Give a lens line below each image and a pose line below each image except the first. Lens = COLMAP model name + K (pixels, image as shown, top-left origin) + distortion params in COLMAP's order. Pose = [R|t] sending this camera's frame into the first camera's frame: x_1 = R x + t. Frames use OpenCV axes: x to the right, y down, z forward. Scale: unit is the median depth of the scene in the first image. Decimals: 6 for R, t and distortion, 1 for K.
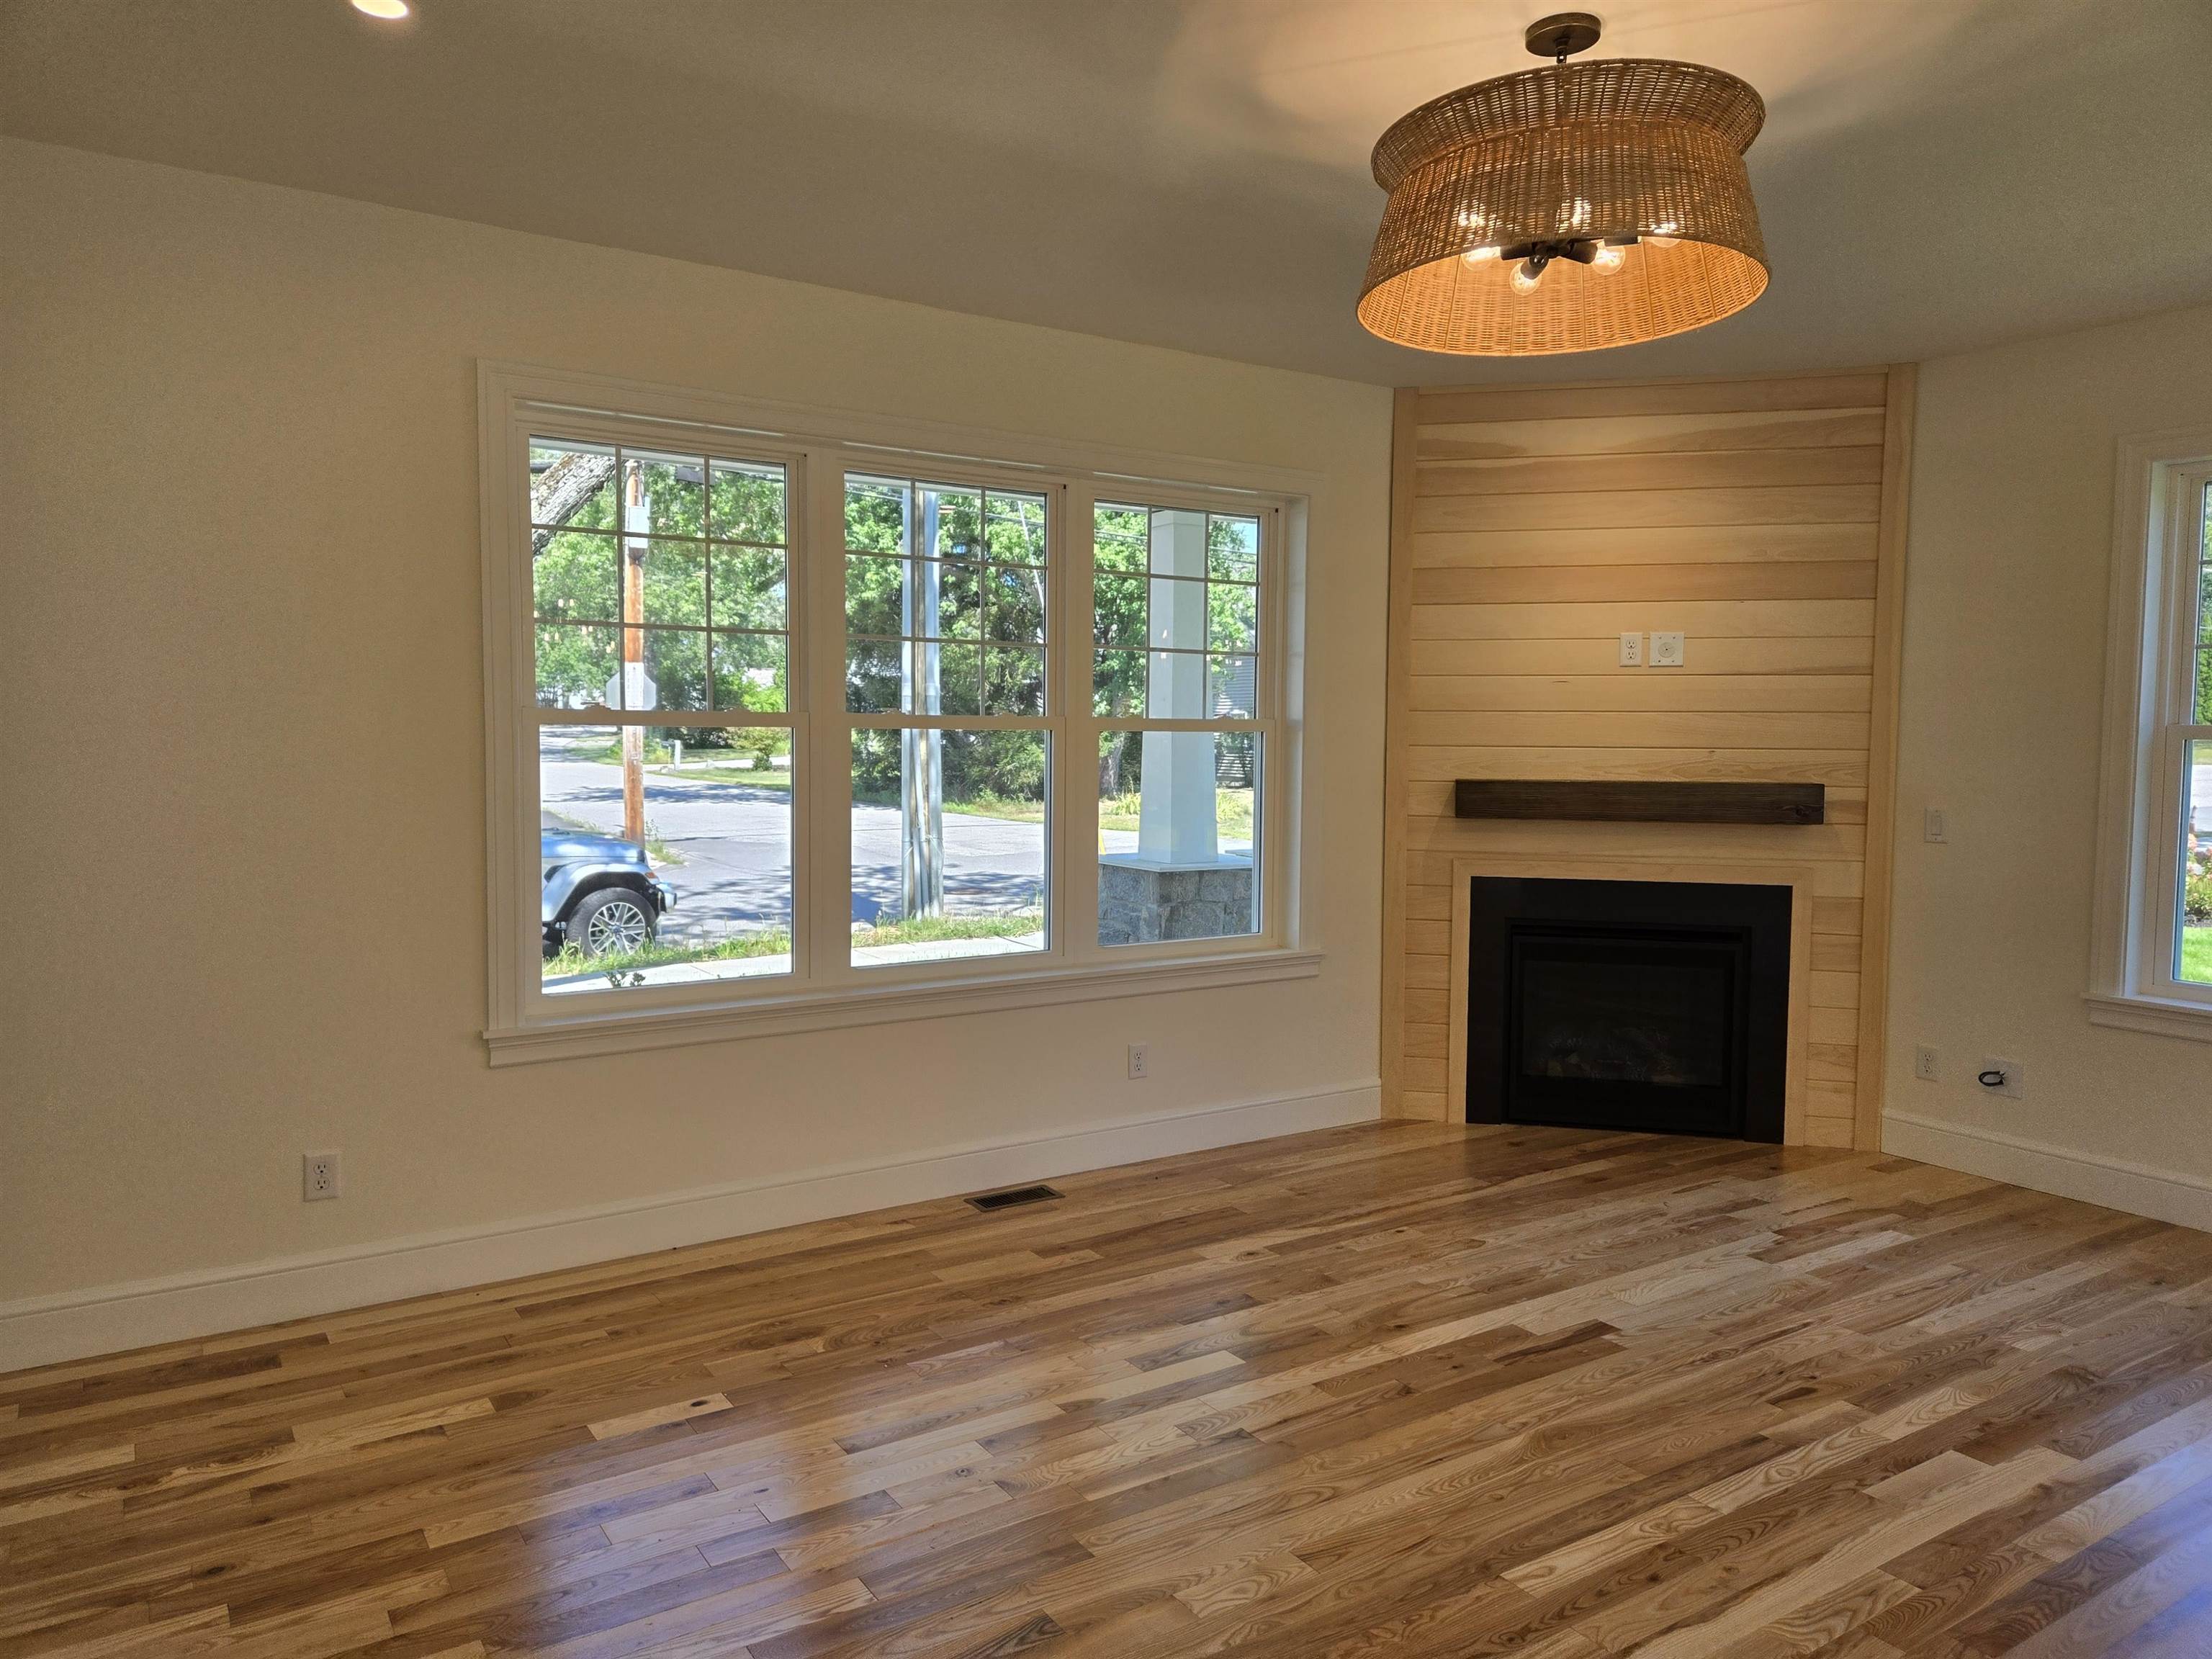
lens RADIAL K [[1475.1, 0, 1103.4], [0, 1475.1, 817.4], [0, 0, 1]] dist [0.078480, -0.062878]
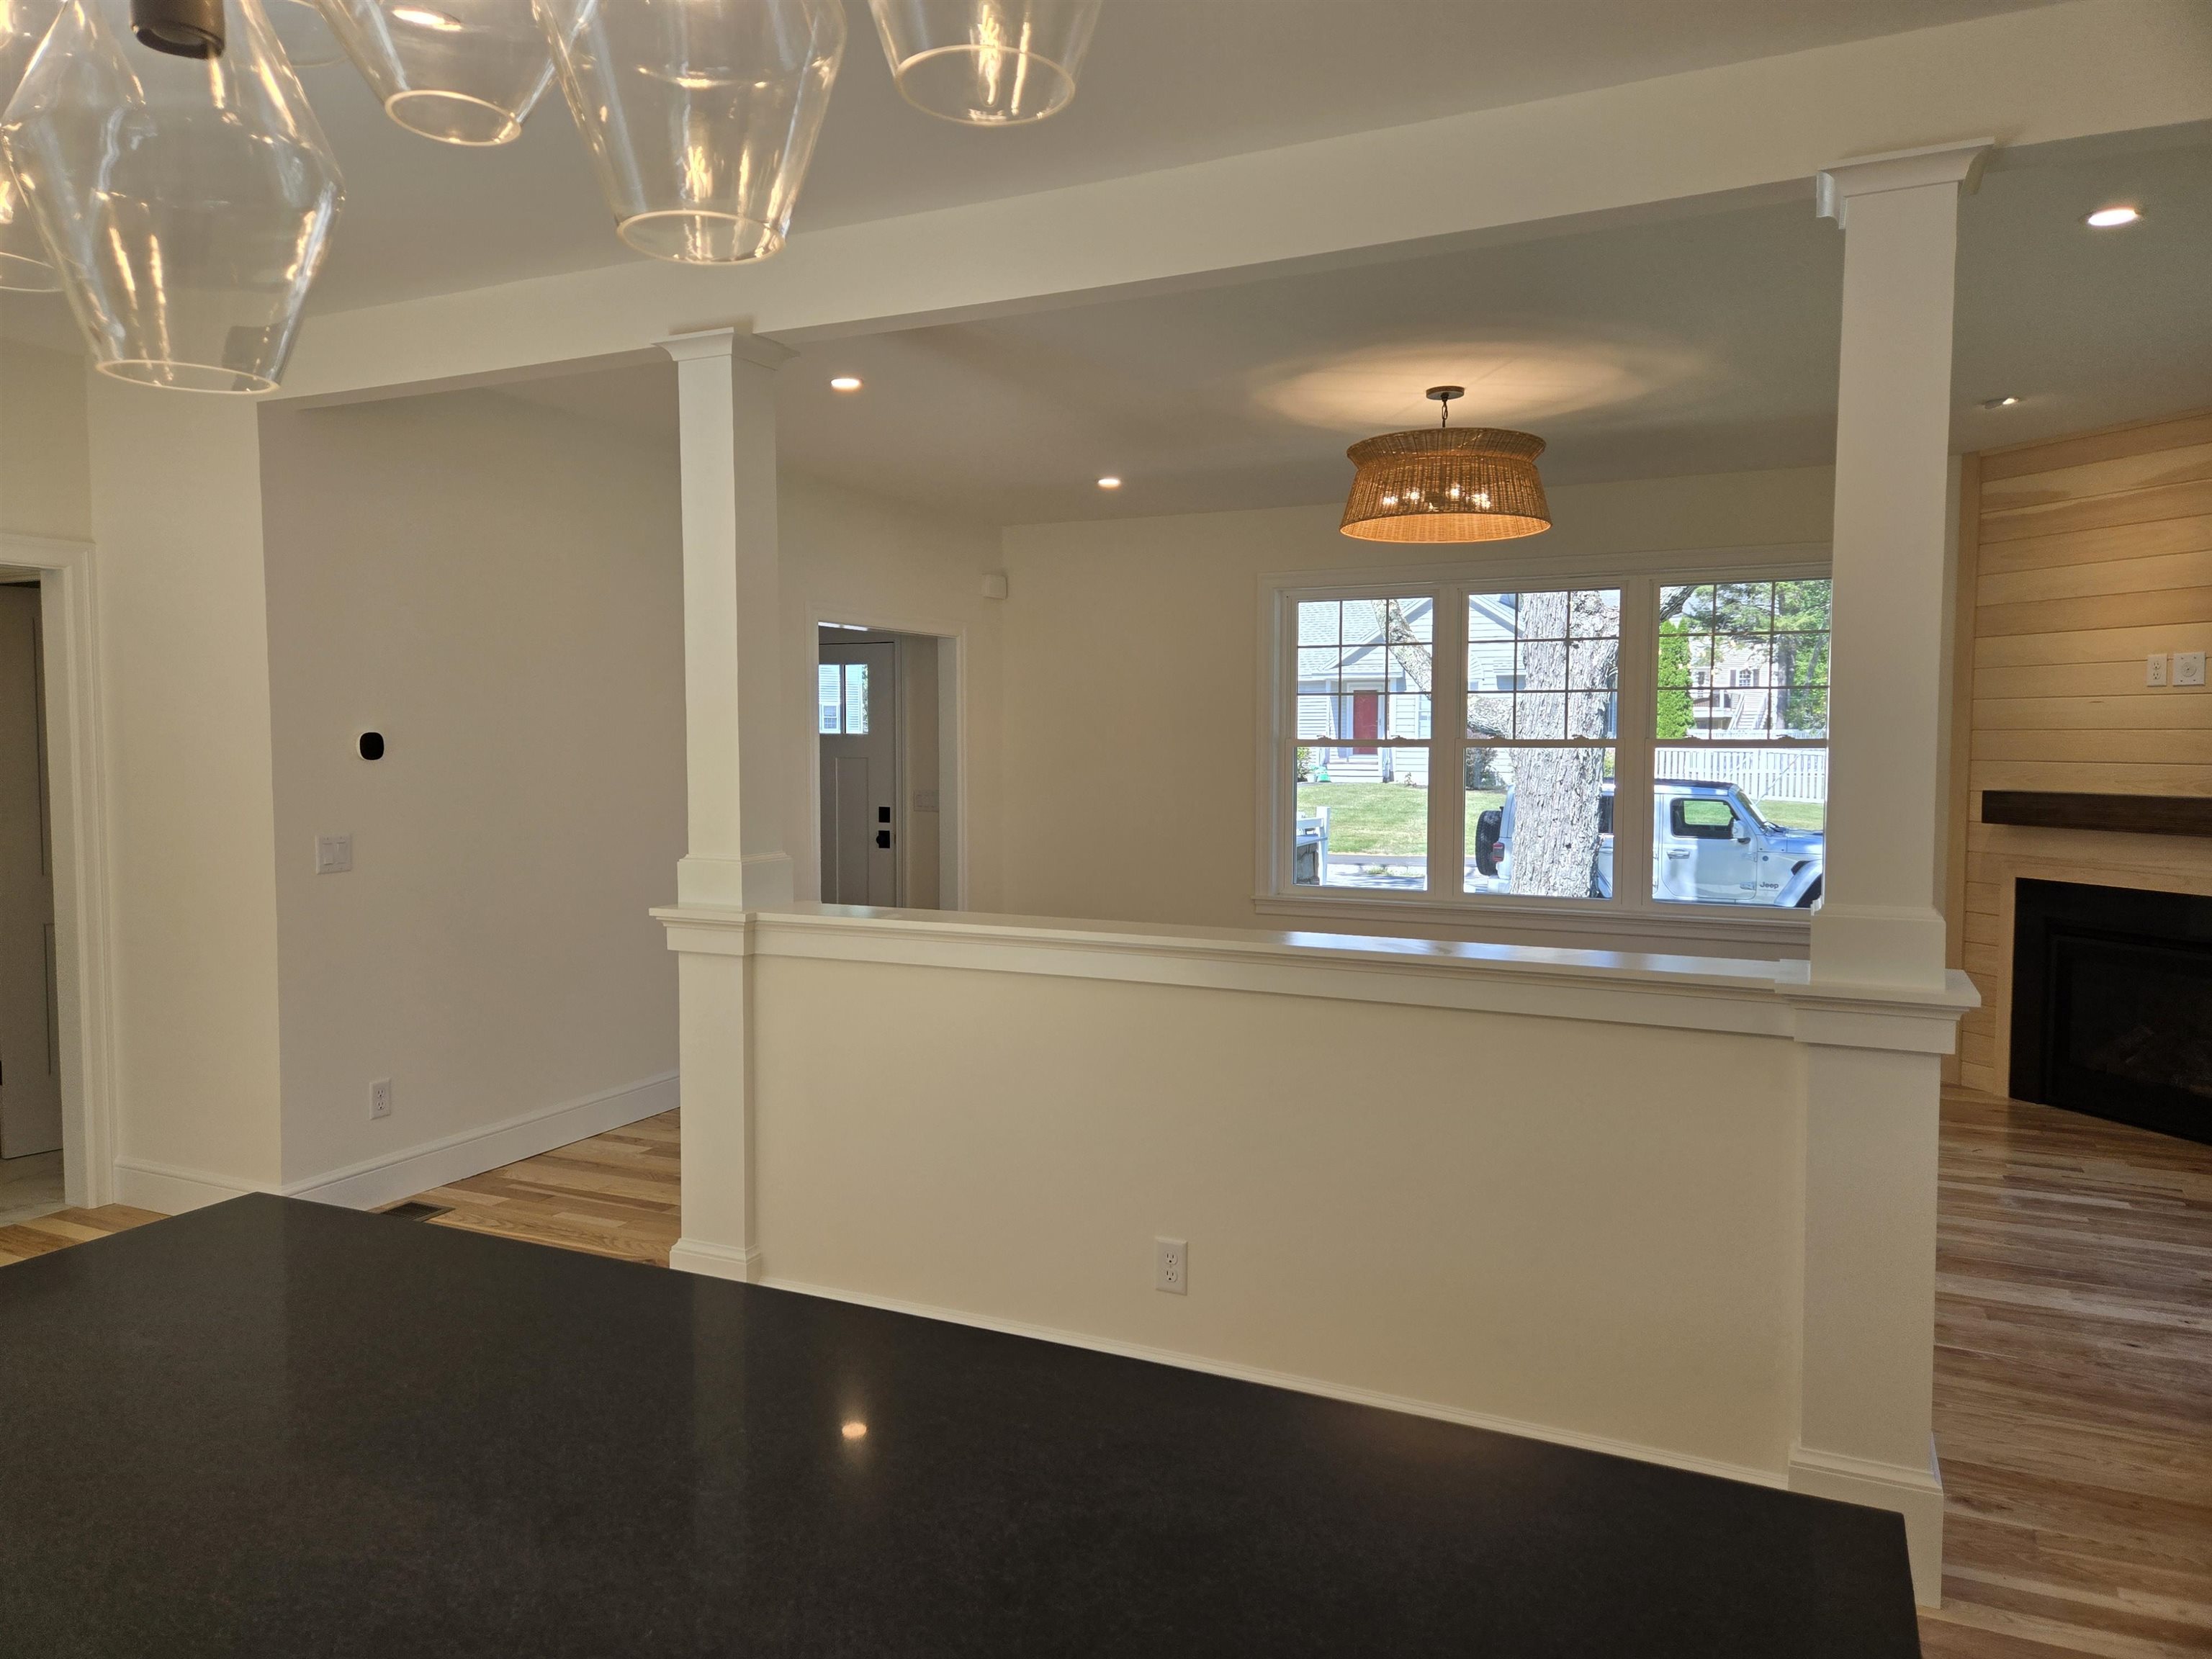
lens RADIAL K [[1475.1, 0, 1102.1], [0, 1475.1, 813.2], [0, 0, 1]] dist [0.078480, -0.062878]
pose [[0.518528, 0.037721, -0.854228, 0.908755], [-0.044886, 0.998850, 0.016860, 0.003624], [0.853882, 0.029601, 0.519624, -0.192576]]
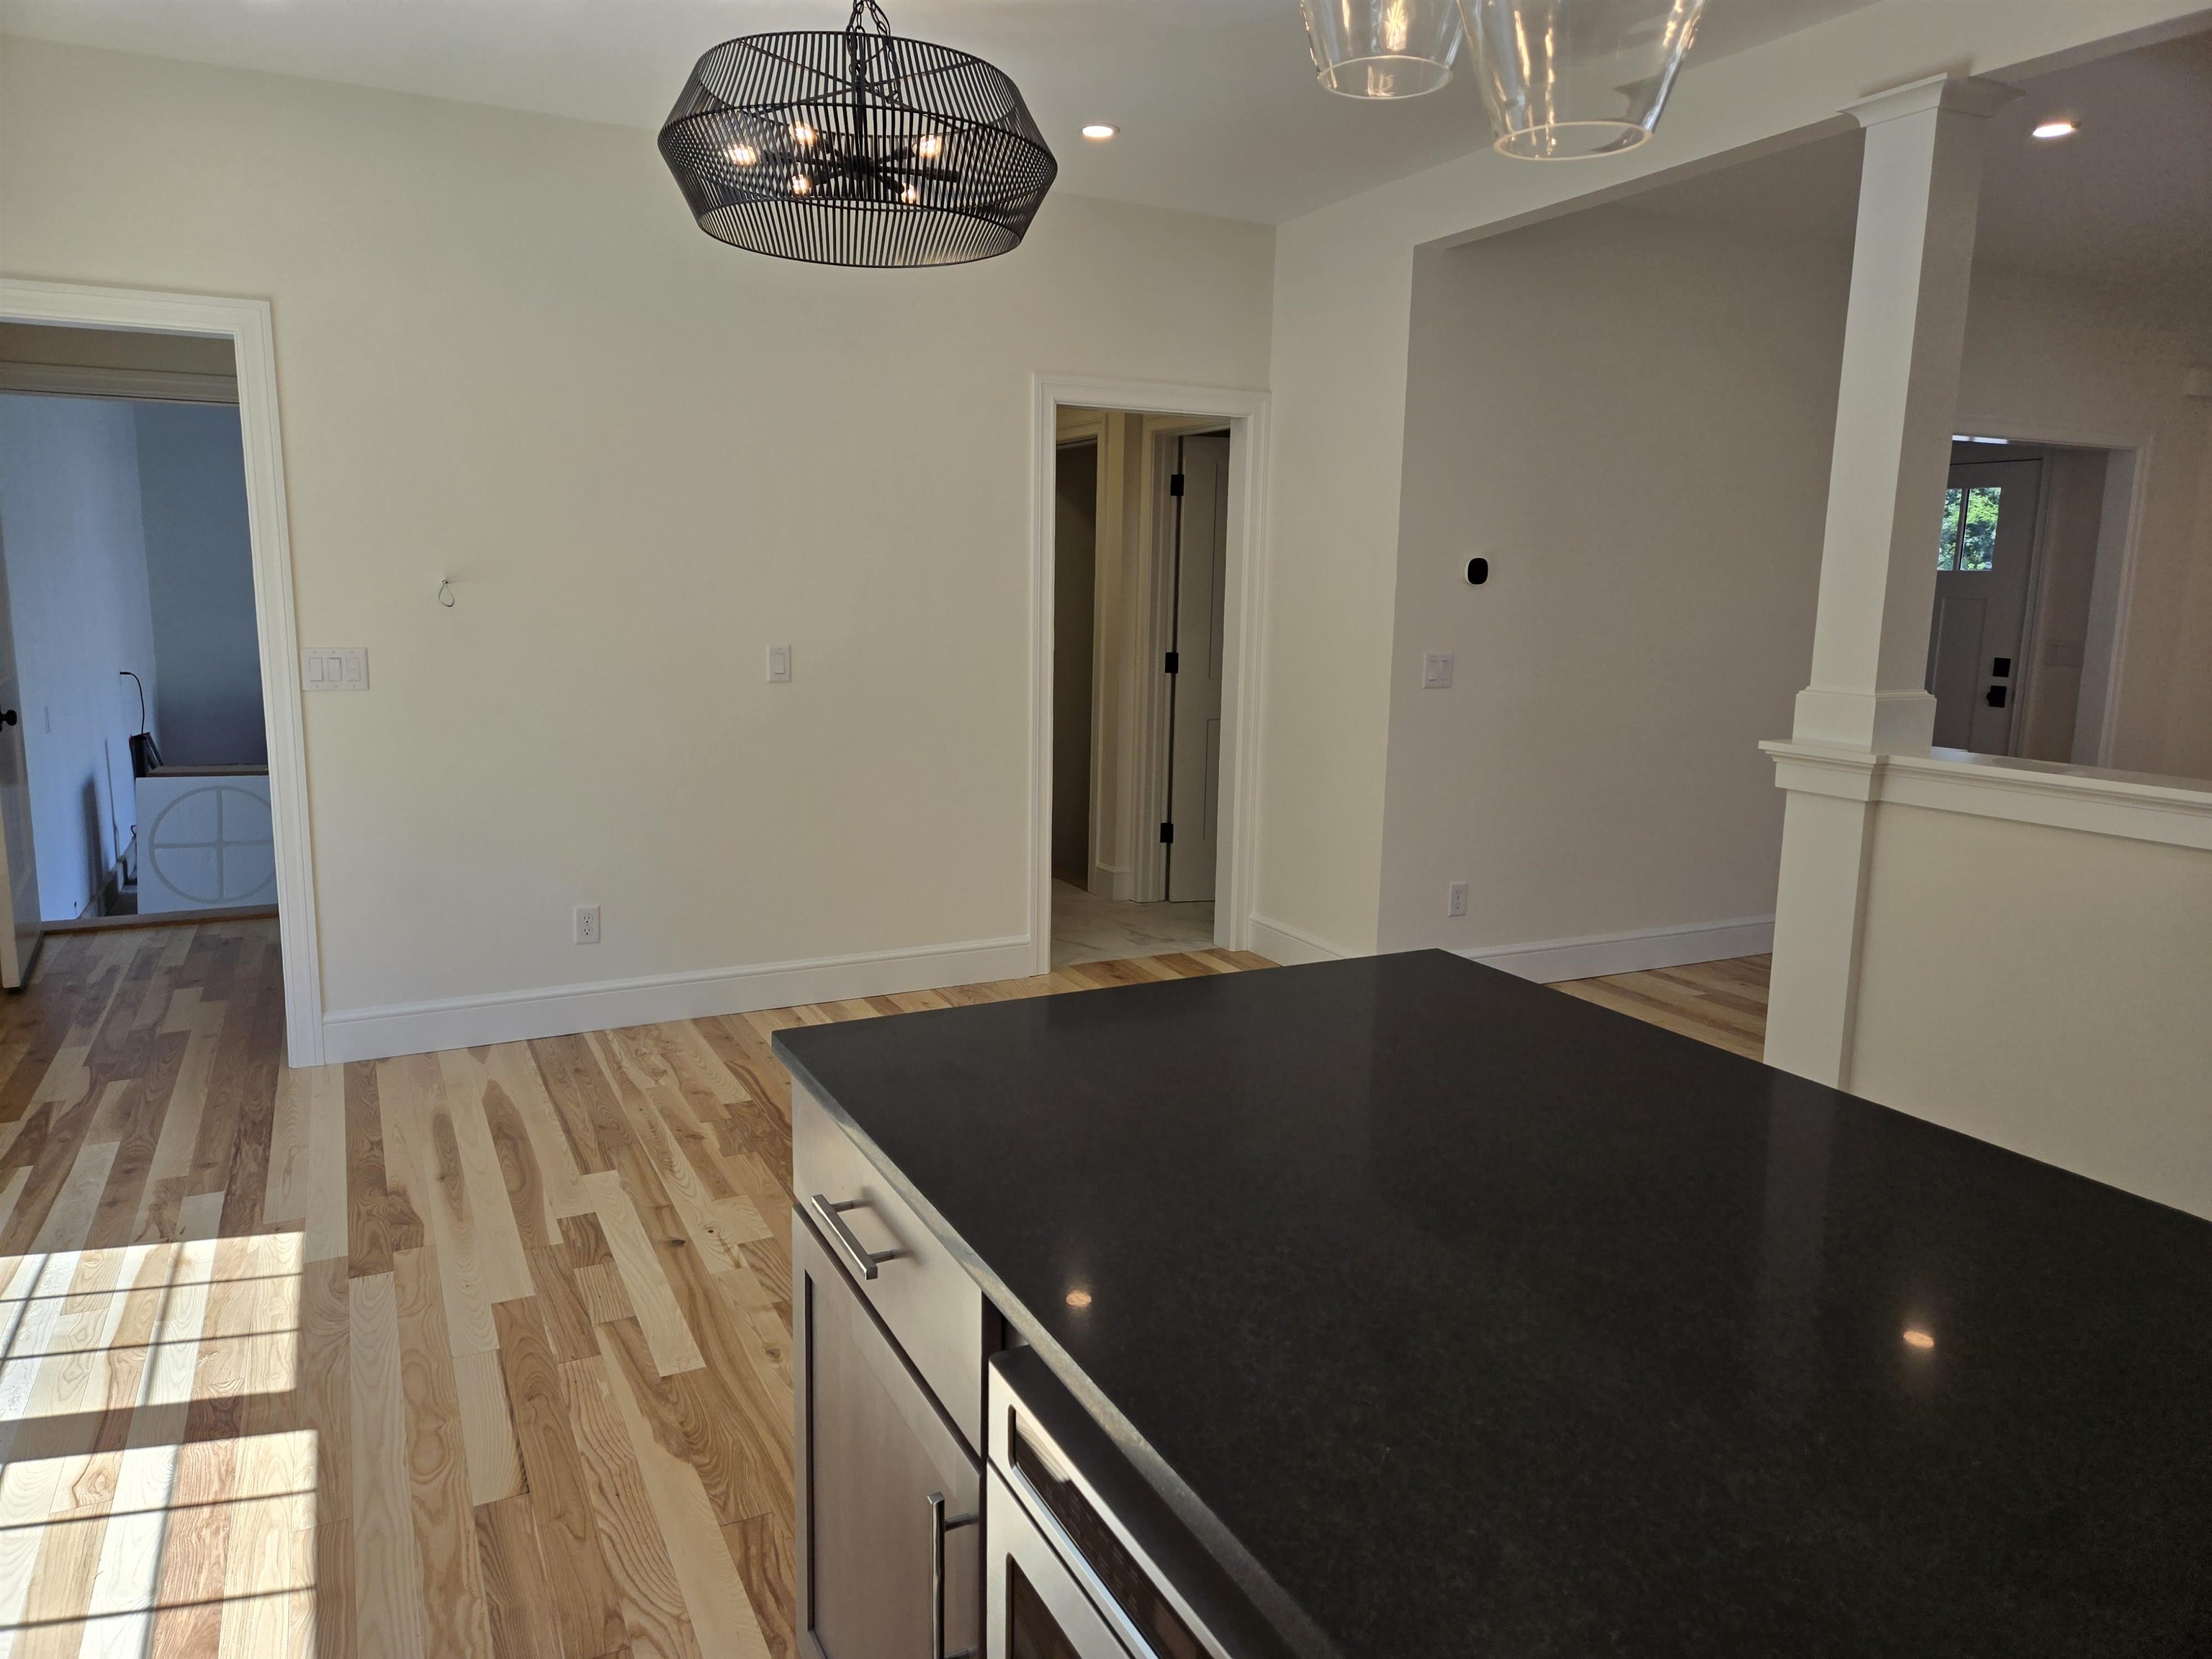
lens RADIAL K [[1475.1, 0, 1113.1], [0, 1475.1, 811.3], [0, 0, 1]] dist [0.078480, -0.062878]
pose [[-0.102986, 0.147277, -0.983719, 0.889280], [-0.077803, 0.984755, 0.155577, 0.021237], [0.991635, 0.092558, -0.089957, -0.236952]]
